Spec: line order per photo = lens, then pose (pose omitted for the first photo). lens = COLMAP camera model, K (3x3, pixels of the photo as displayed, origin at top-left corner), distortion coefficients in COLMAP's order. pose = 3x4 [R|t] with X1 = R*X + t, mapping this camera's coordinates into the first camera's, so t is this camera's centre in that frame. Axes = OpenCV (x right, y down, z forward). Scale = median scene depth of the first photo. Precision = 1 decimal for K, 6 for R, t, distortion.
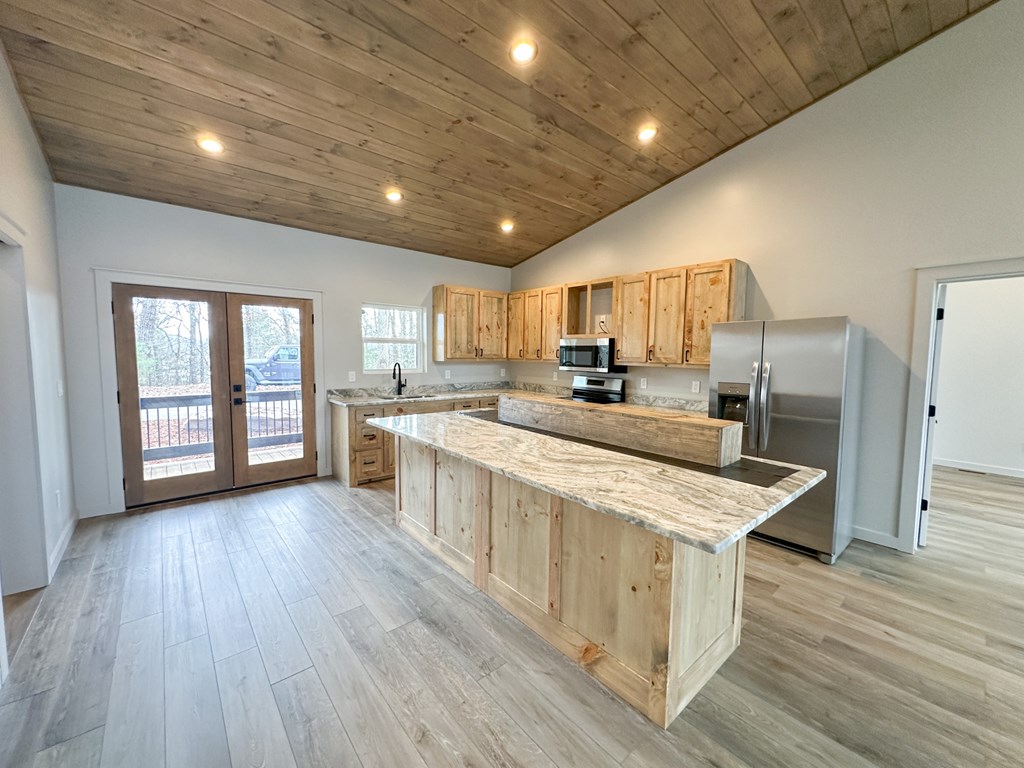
lens RADIAL K [[407.7, 0, 511.0], [0, 407.7, 383.2], [0, 0, 1]] dist [-0.001937, 0.000469]
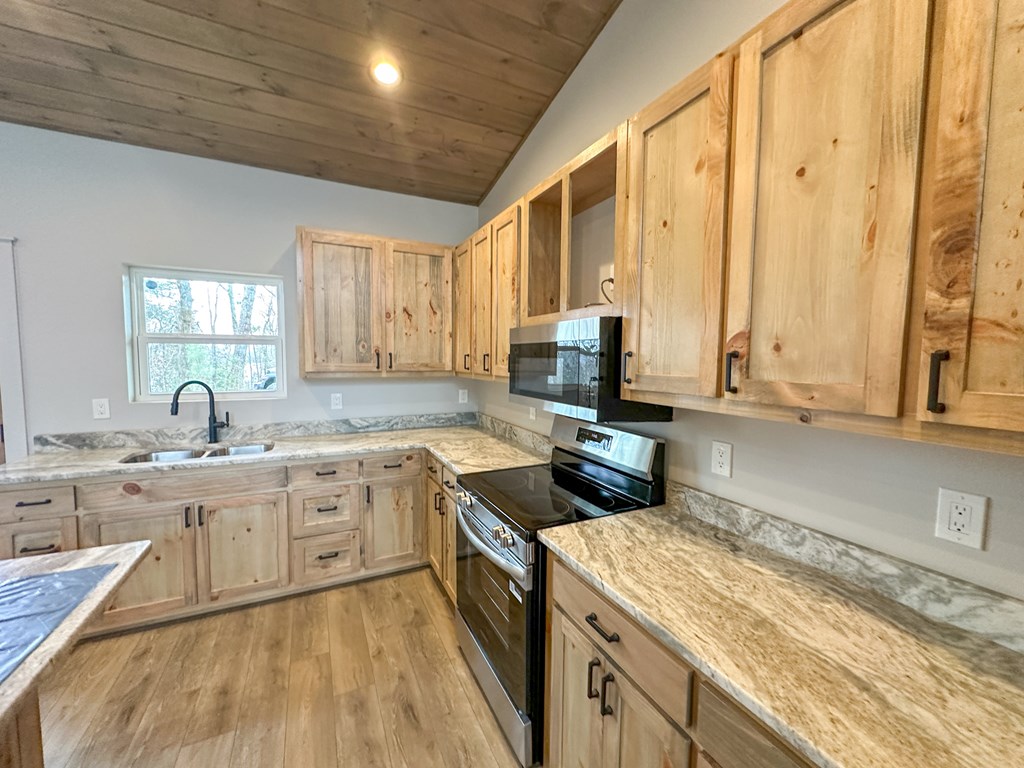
lens RADIAL K [[407.7, 0, 511.0], [0, 407.7, 383.2], [0, 0, 1]] dist [-0.001937, 0.000469]
pose [[0.967271, 0.011514, -0.253485, 0.282010], [-0.015352, 0.999795, -0.013168, -0.058230], [0.253281, 0.016629, 0.967250, 0.745793]]
